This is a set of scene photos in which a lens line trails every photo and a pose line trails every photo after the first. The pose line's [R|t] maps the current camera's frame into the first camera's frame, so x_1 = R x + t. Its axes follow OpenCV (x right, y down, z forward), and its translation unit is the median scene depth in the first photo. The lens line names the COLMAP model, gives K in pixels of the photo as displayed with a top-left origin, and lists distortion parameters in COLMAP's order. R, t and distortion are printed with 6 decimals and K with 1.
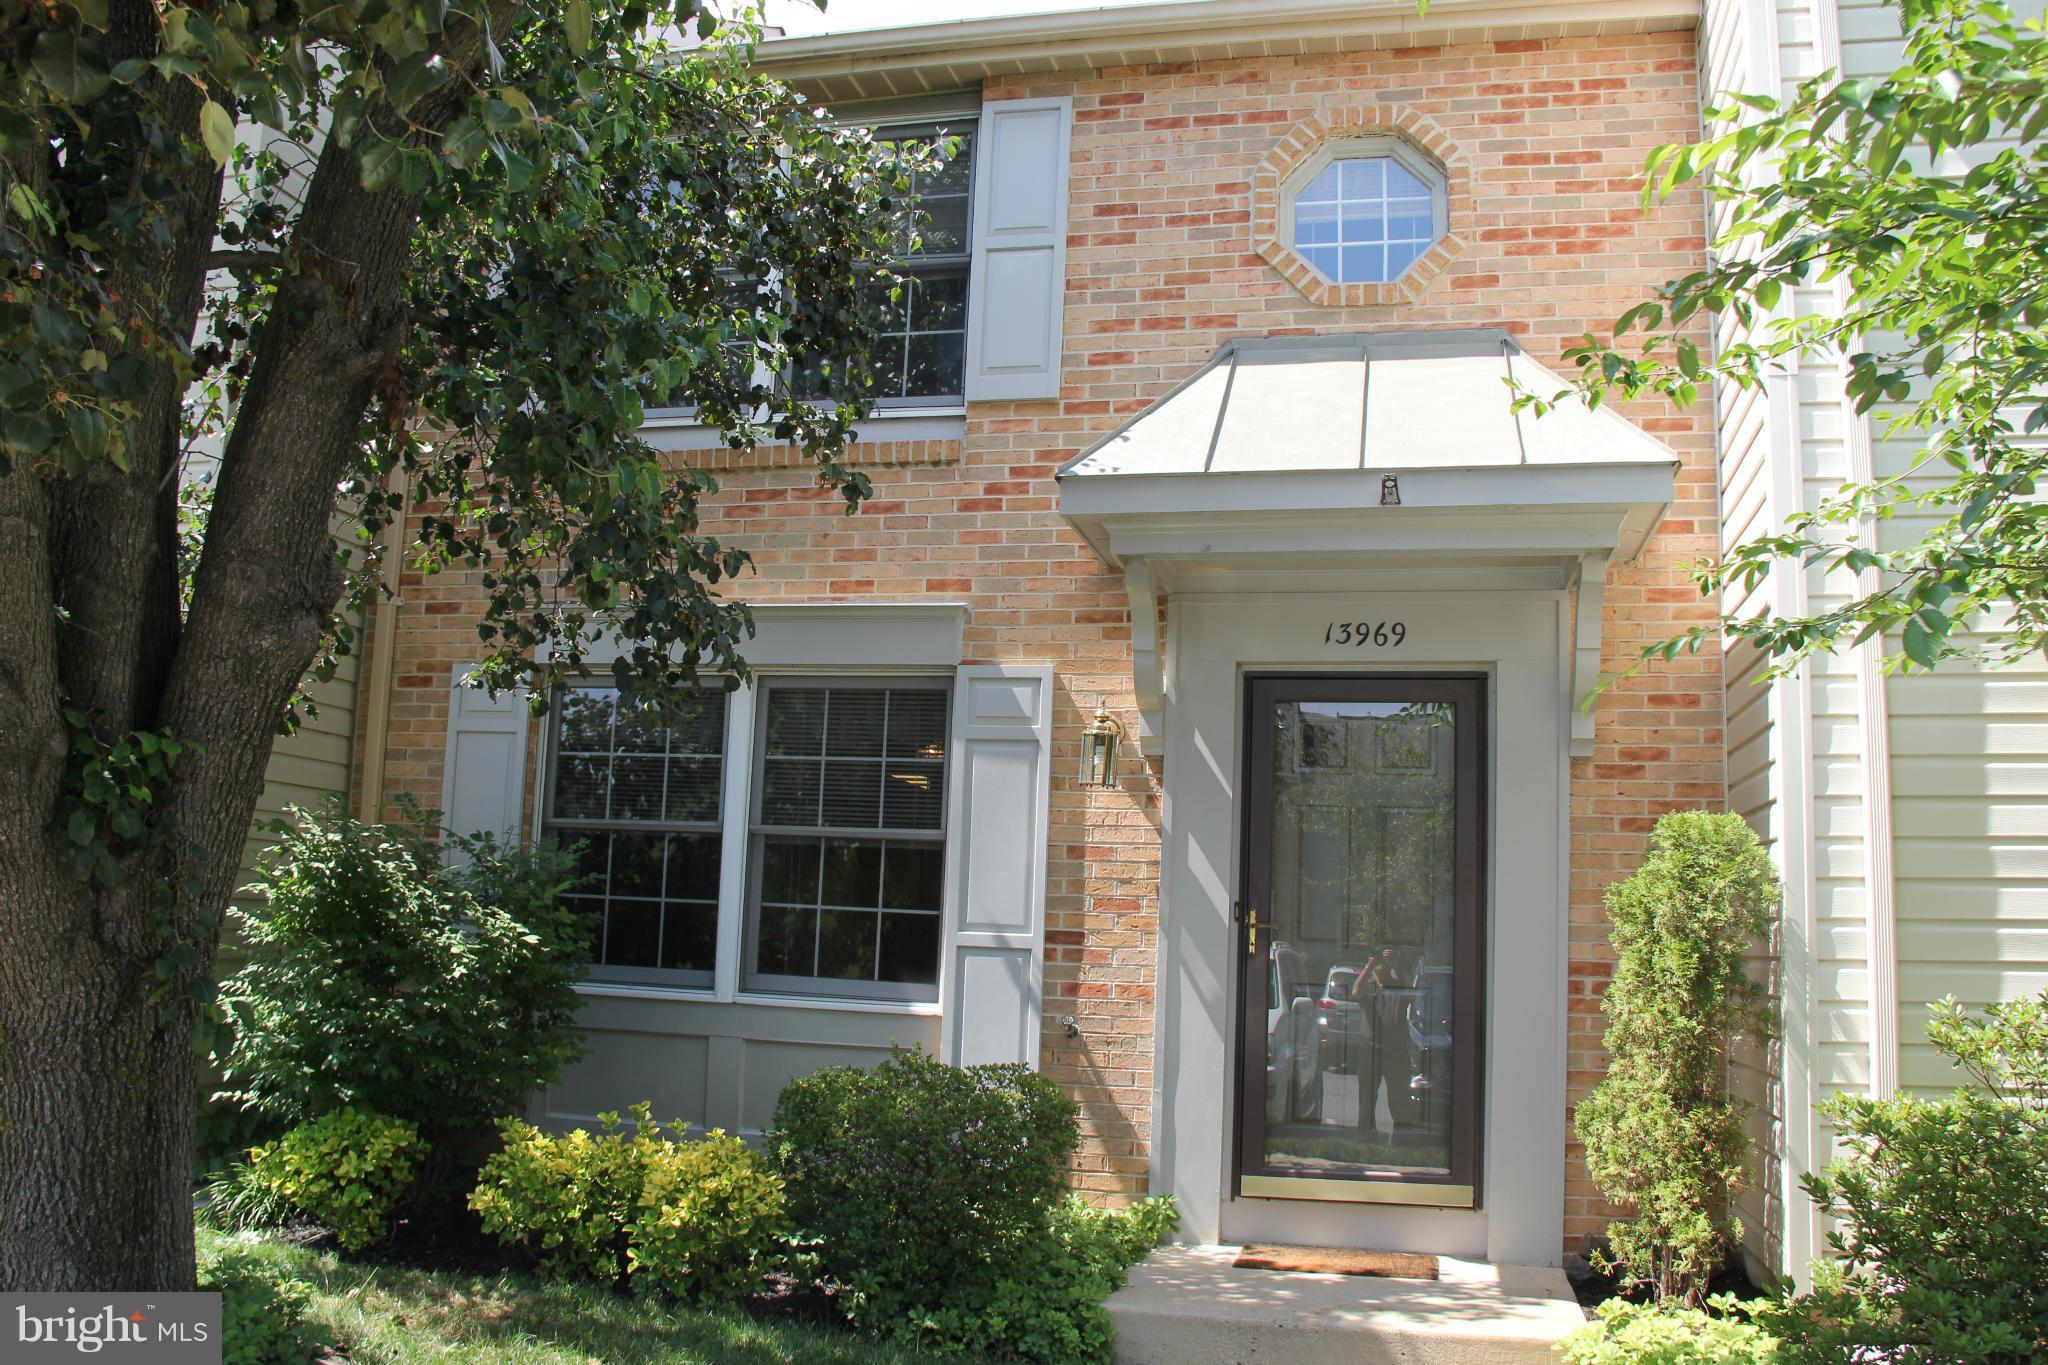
lens RADIAL K [[1780.9, 0, 1022.8], [0, 1780.9, 642.7], [0, 0, 1]] dist [-0.133429, 0.180416]
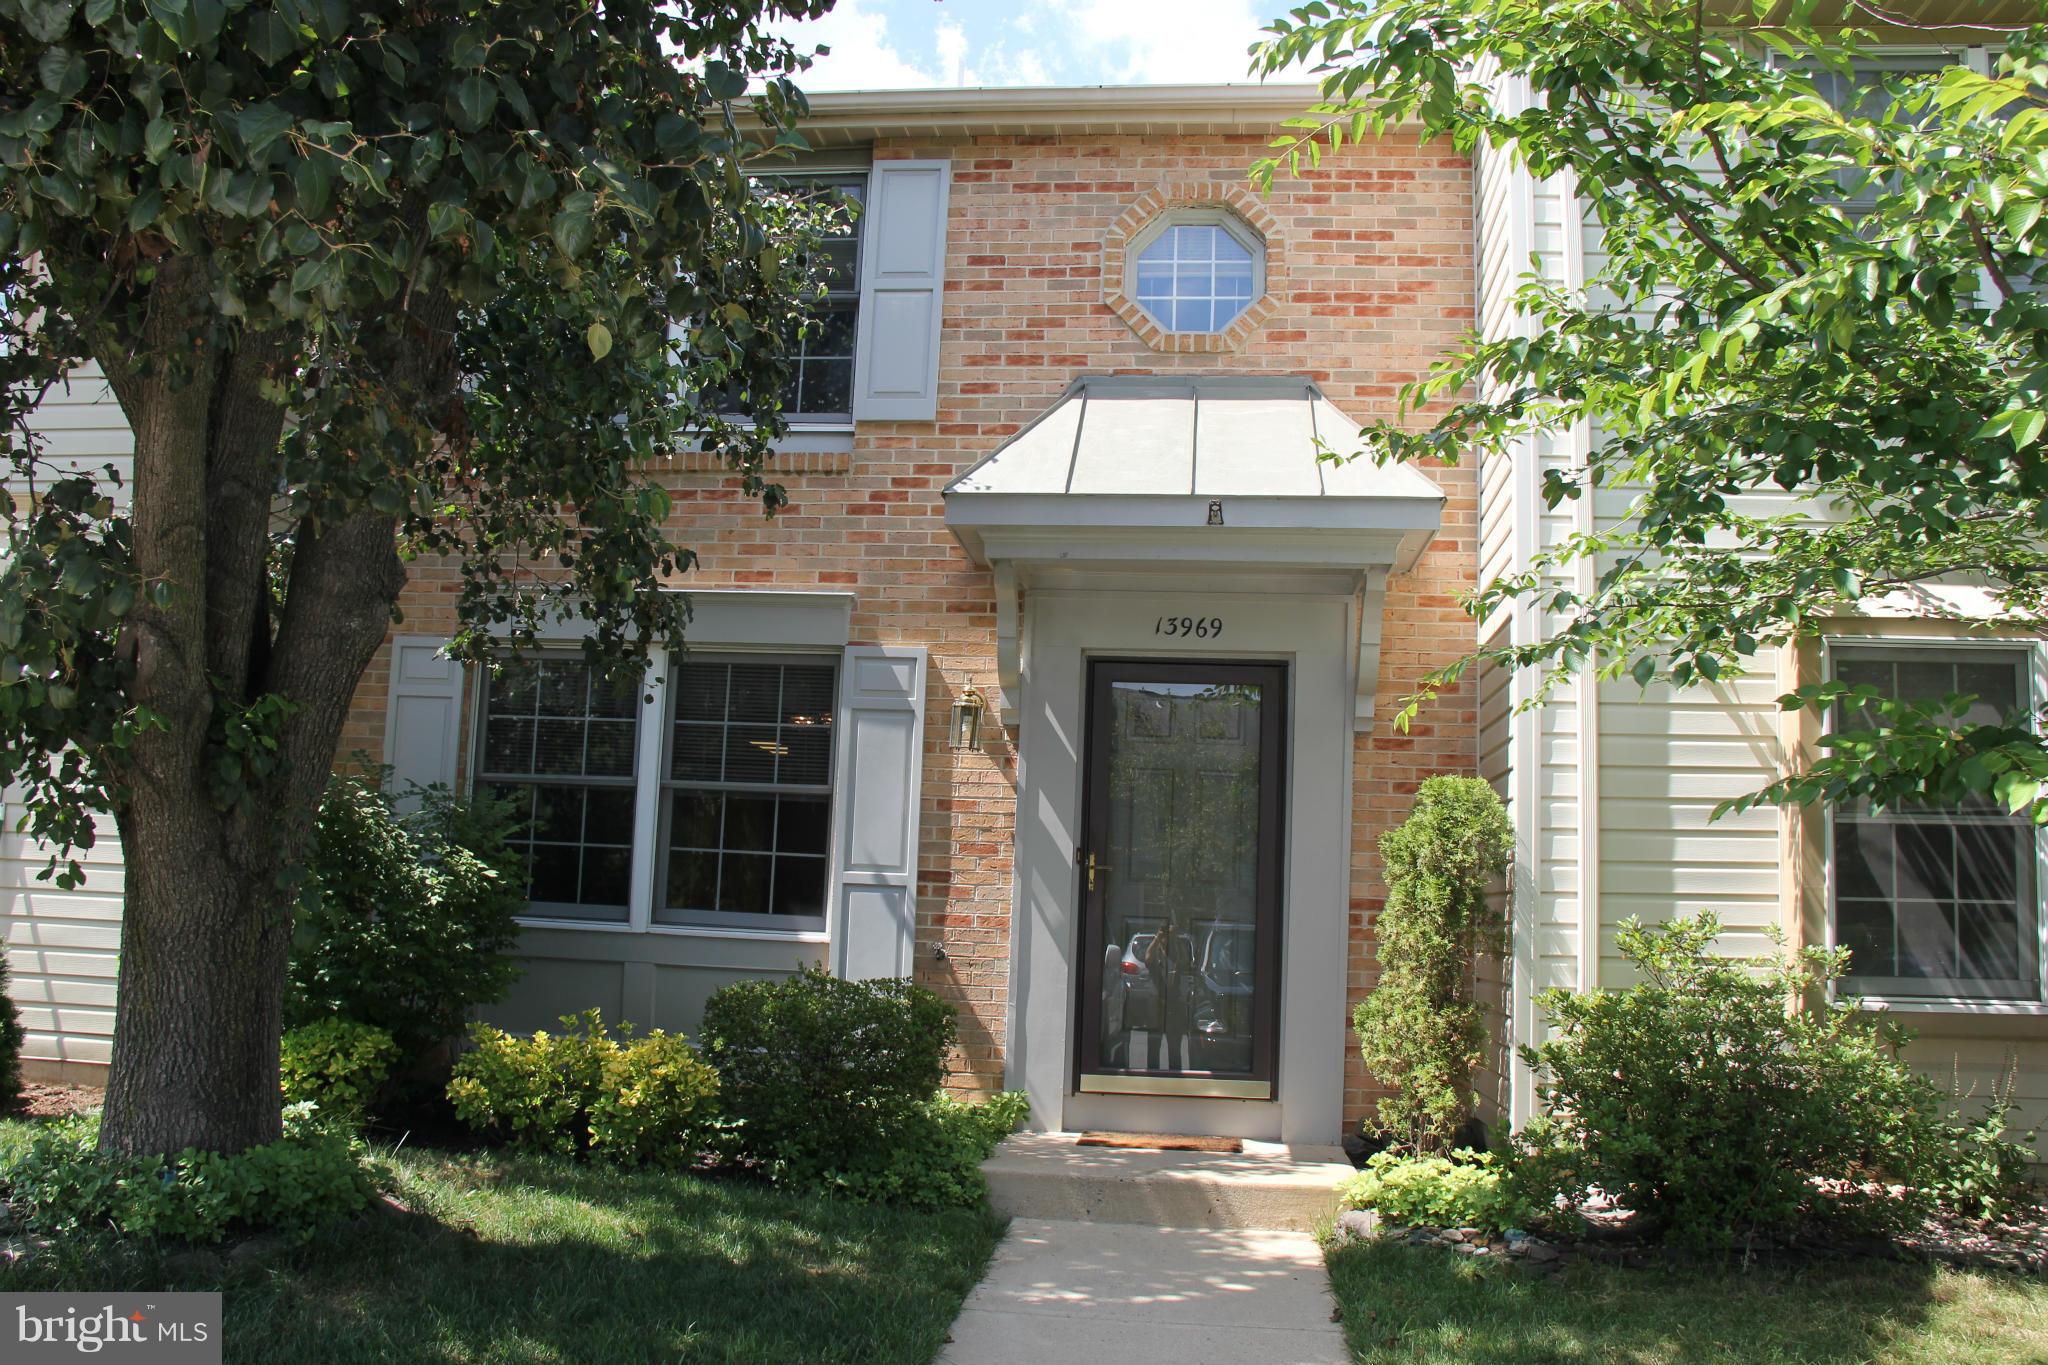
lens RADIAL K [[1715.5, 0, 1023.0], [0, 1715.5, 635.3], [0, 0, 1]] dist [-0.060201, 0.160307]
pose [[0.993782, 0.020397, 0.109463, -0.047806], [-0.021532, 0.999726, 0.009193, -0.007824], [-0.109245, -0.011493, 0.993948, -0.151822]]
